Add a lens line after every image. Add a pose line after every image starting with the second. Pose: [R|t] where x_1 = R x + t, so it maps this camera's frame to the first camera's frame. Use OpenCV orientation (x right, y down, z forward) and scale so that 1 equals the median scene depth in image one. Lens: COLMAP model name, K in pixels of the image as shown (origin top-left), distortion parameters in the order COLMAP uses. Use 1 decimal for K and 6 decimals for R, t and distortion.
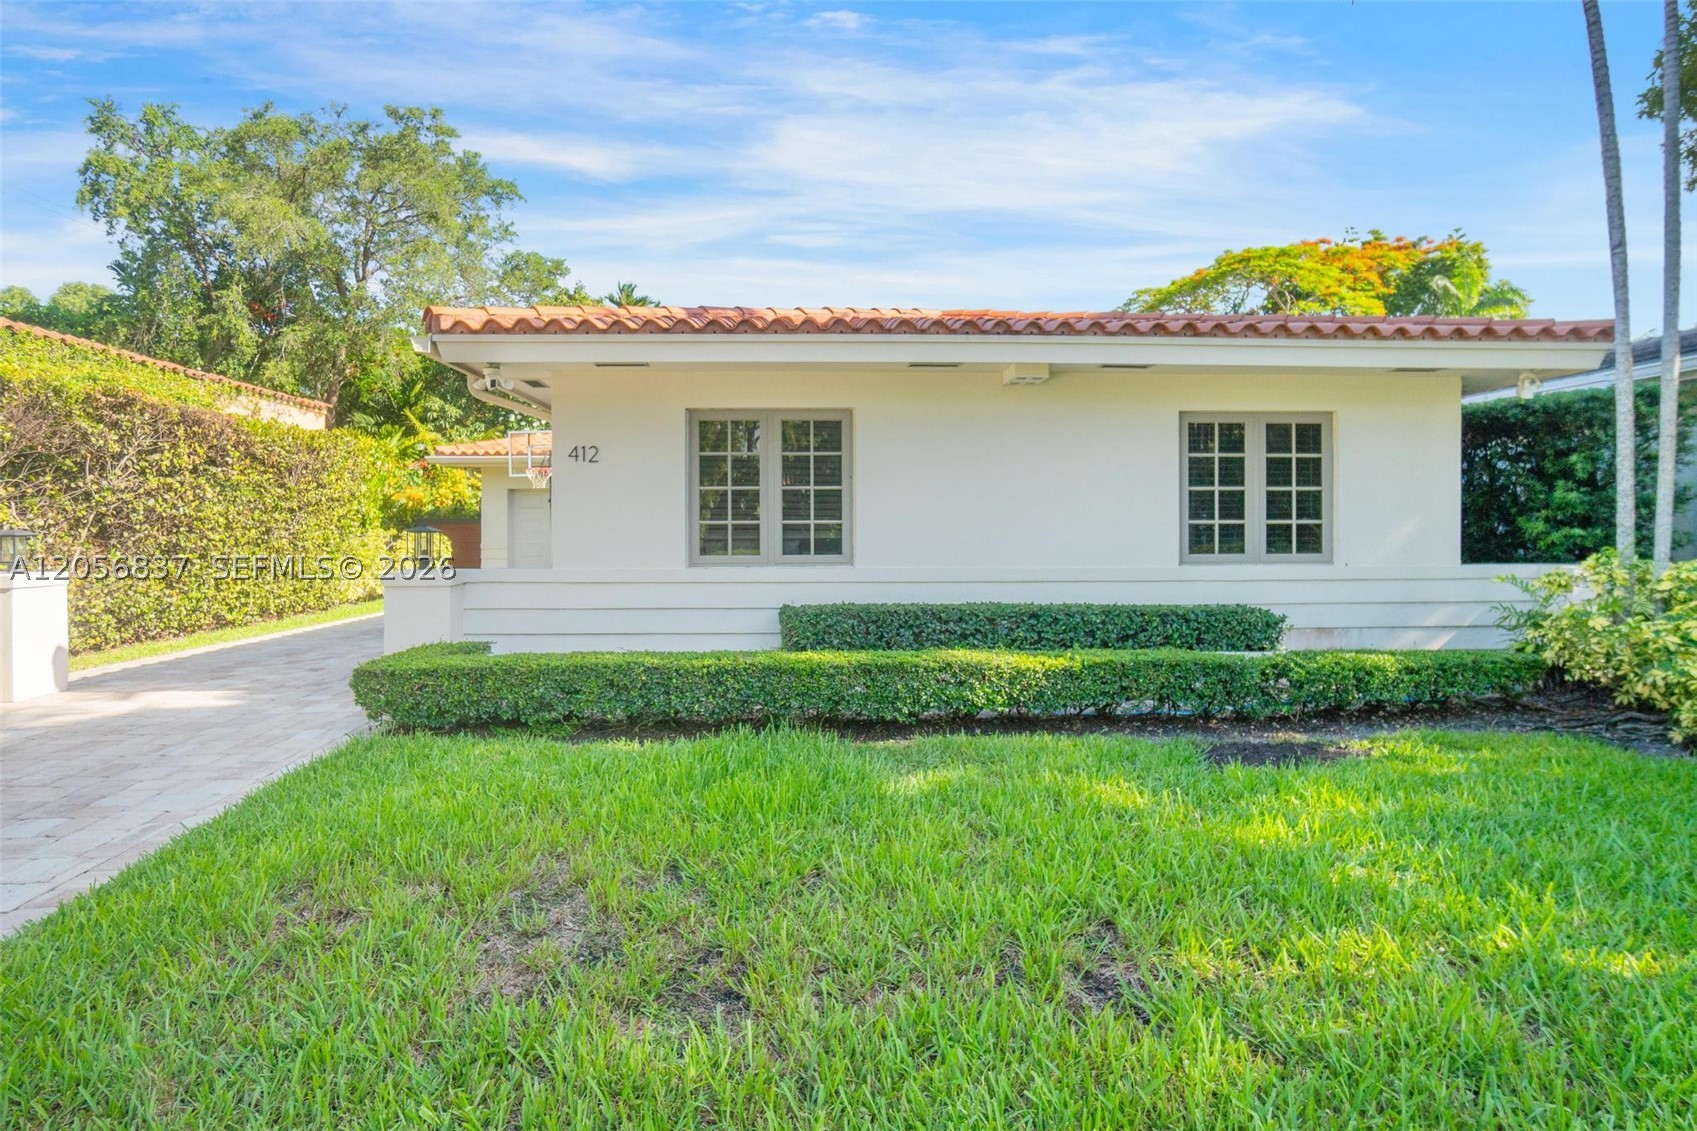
lens RADIAL K [[871.2, 0, 848.5], [0, 871.2, 565.5], [0, 0, 1]] dist [-0.058777, 0.029044]
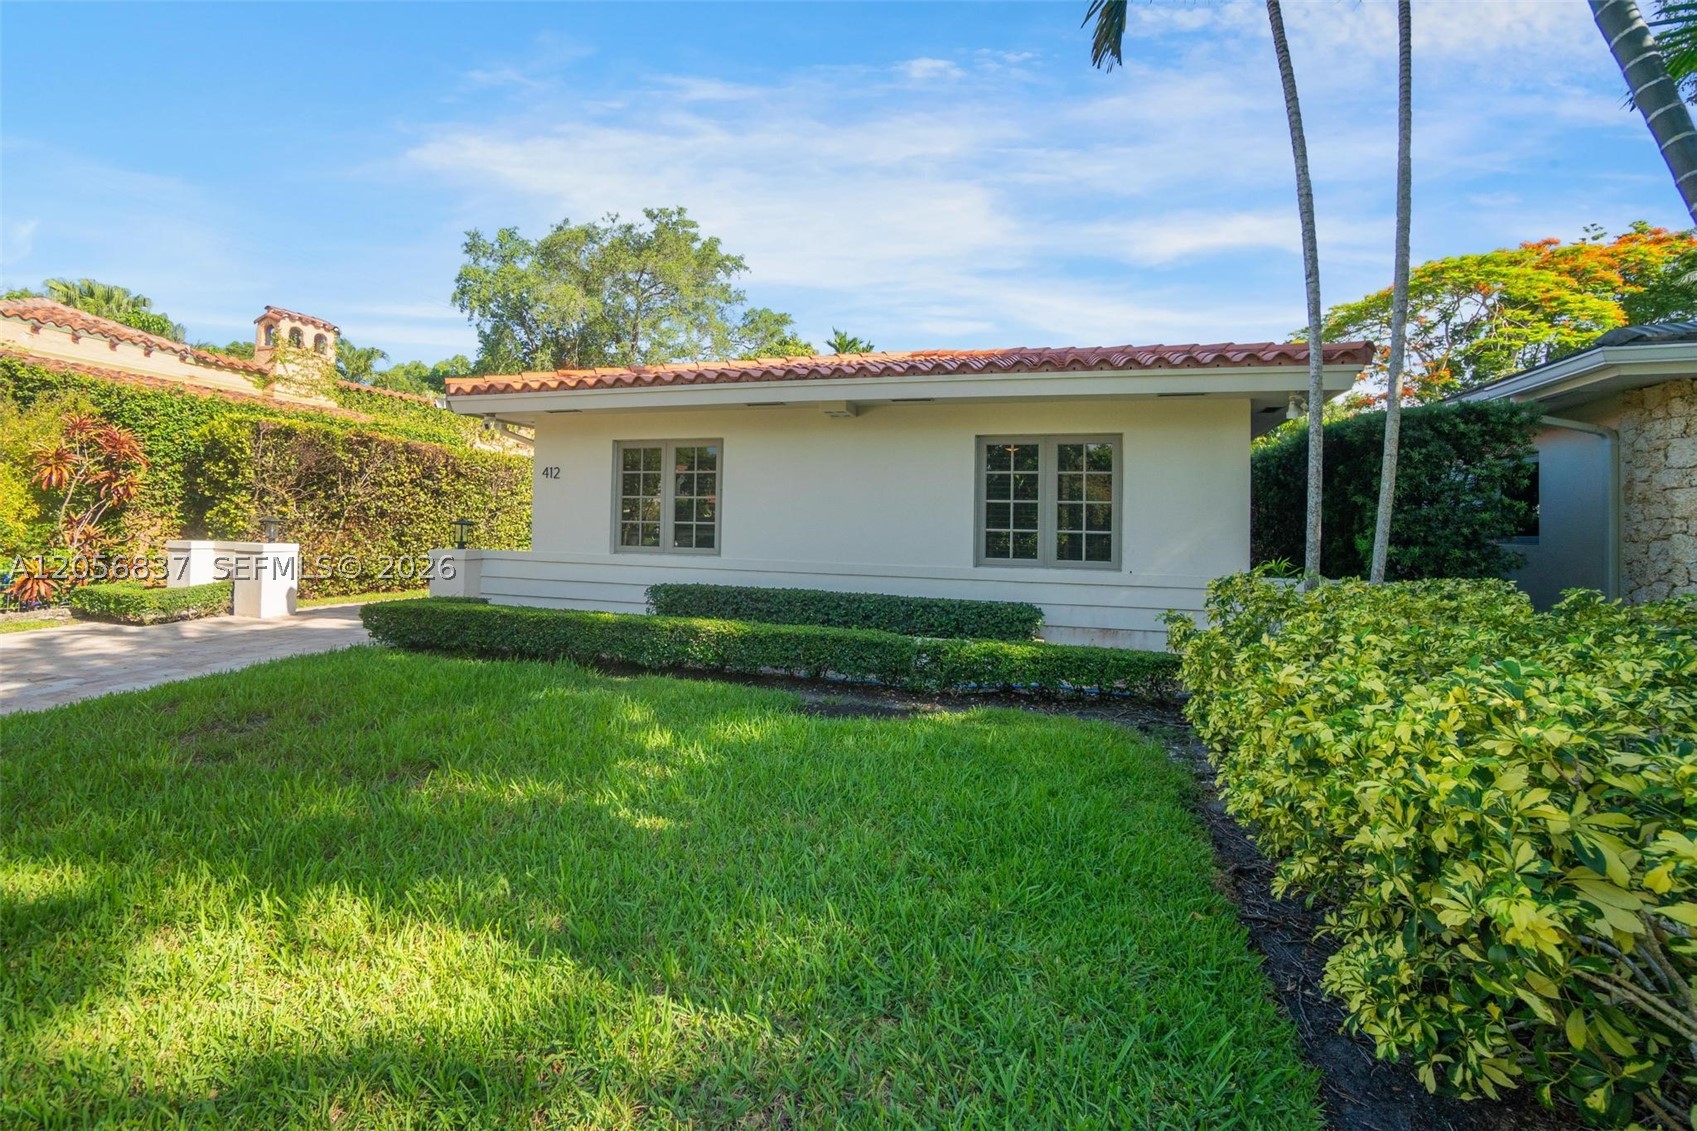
lens RADIAL K [[764.9, 0, 836.0], [0, 764.9, 561.6], [0, 0, 1]] dist [-0.063881, 0.026669]
pose [[0.943884, 0.037851, -0.328102, 0.542144], [-0.040461, 0.999180, -0.001129, 0.001624], [0.327790, 0.014341, 0.944642, -0.042065]]
